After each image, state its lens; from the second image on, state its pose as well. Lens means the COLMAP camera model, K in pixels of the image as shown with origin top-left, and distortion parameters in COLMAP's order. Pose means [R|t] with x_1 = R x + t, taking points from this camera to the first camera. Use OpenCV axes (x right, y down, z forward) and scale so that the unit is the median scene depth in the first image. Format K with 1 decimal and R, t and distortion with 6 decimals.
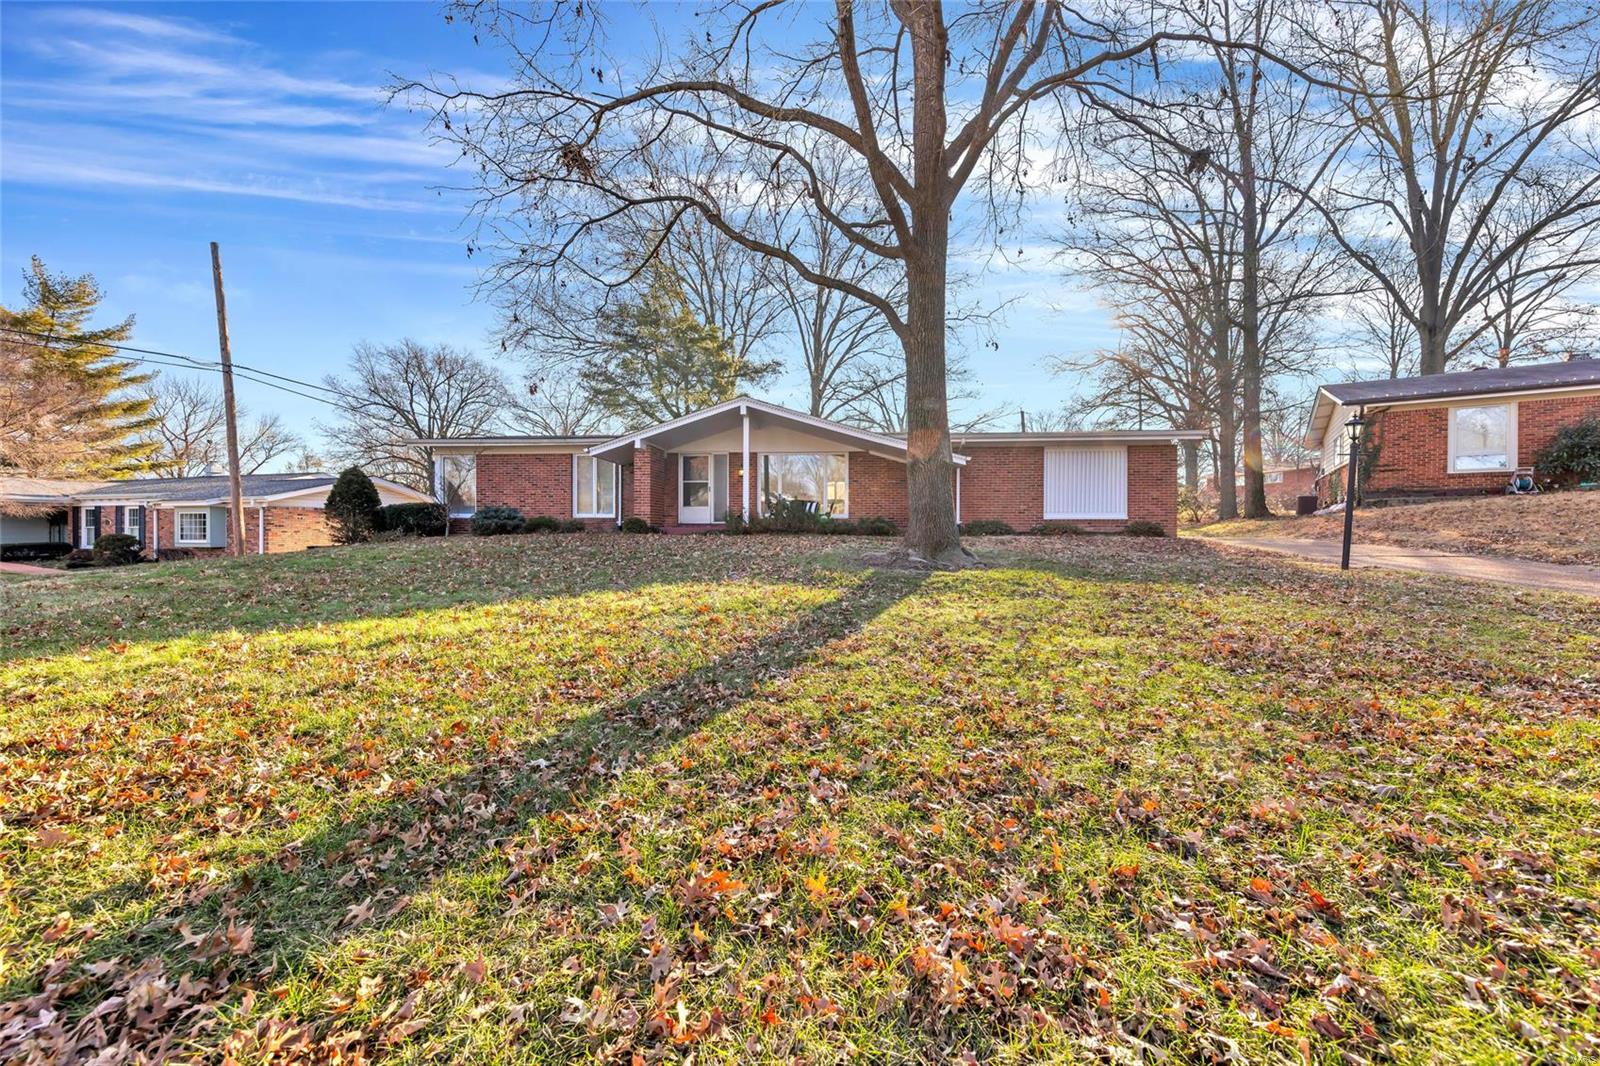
lens RADIAL K [[631.7, 0, 800.7], [0, 631.7, 525.9], [0, 0, 1]] dist [0.013440, 0.000061]
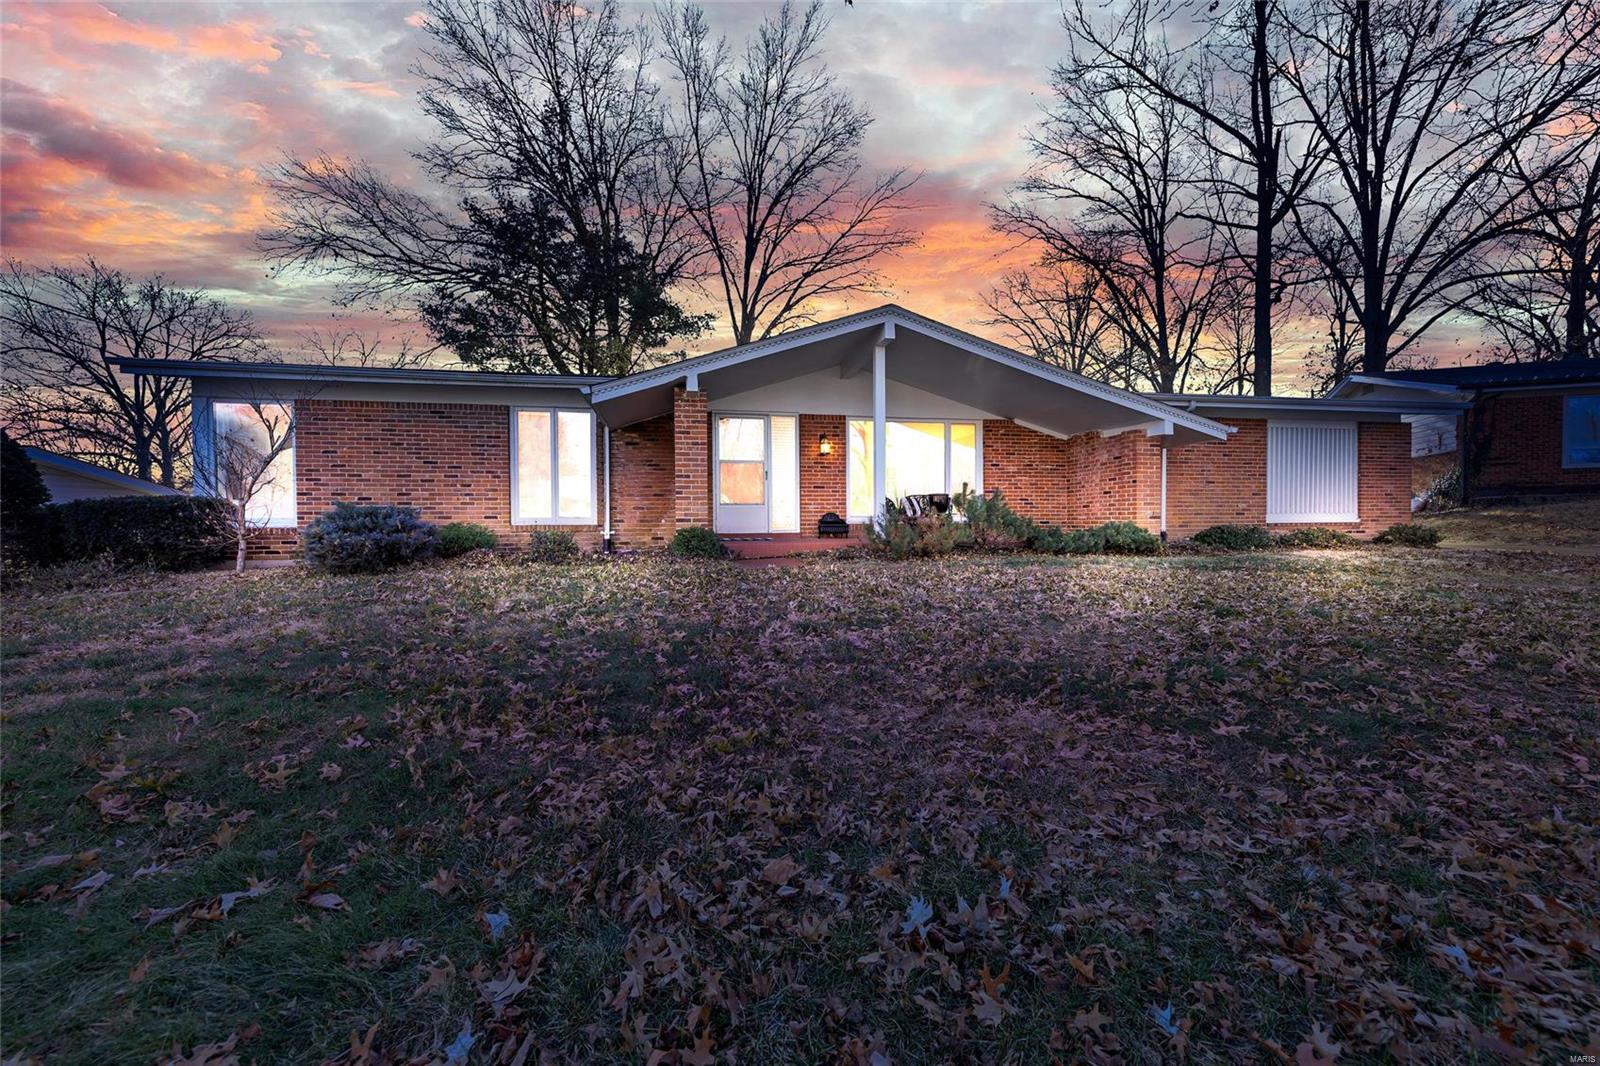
lens RADIAL K [[631.7, 0, 800.5], [0, 631.7, 529.9], [0, 0, 1]] dist [0.013440, 0.000061]
pose [[0.961353, -0.009673, 0.275150, -0.280137], [0.005177, 0.999841, 0.017060, -0.015213], [-0.275272, -0.014977, 0.961250, 0.417928]]
